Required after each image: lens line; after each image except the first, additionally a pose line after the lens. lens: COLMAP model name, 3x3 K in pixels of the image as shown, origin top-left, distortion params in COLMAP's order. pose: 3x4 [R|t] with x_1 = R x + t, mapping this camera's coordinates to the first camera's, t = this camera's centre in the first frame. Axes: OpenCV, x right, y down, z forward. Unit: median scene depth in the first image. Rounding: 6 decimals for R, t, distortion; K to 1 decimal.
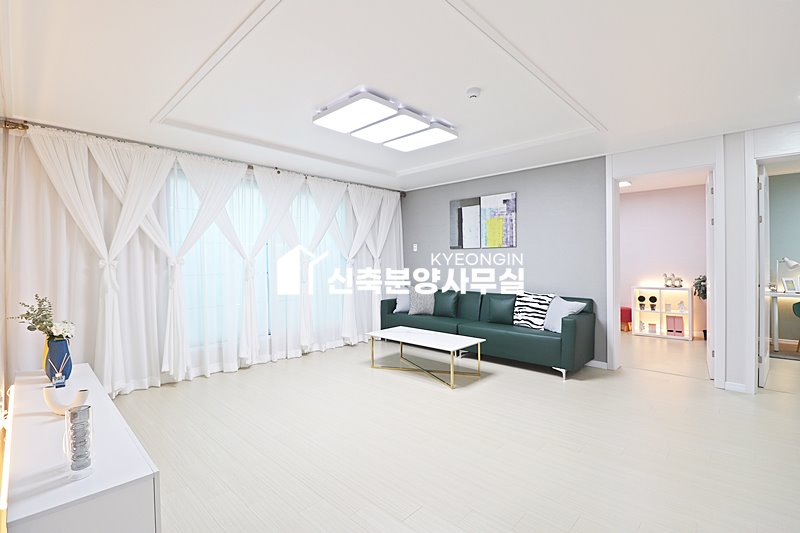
lens RADIAL K [[367.5, 0, 402.2], [0, 367.5, 265.2], [0, 0, 1]] dist [-0.015002, -0.001602]
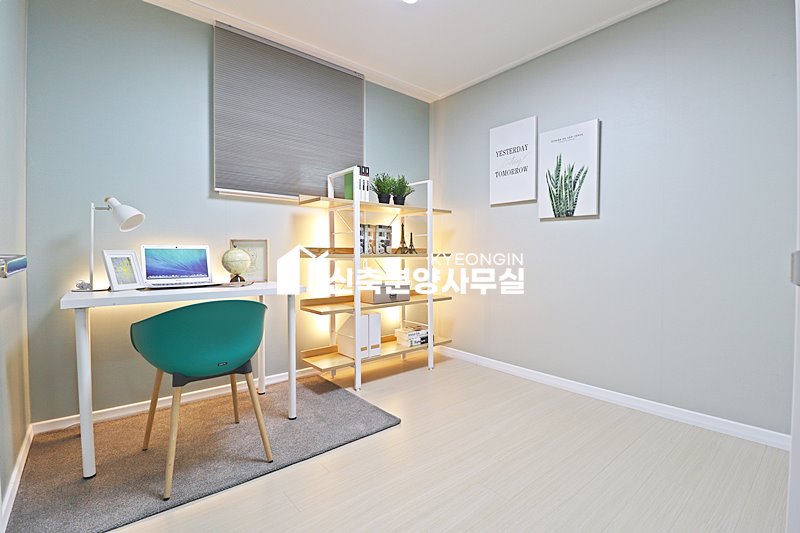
lens RADIAL K [[367.5, 0, 400.6], [0, 367.5, 265.5], [0, 0, 1]] dist [-0.015002, -0.001602]
pose [[0.107798, -0.001991, 0.994171, 0.726644], [0.009074, 0.999958, 0.001019, 0.052867], [-0.994131, 0.008911, 0.107811, 0.668324]]
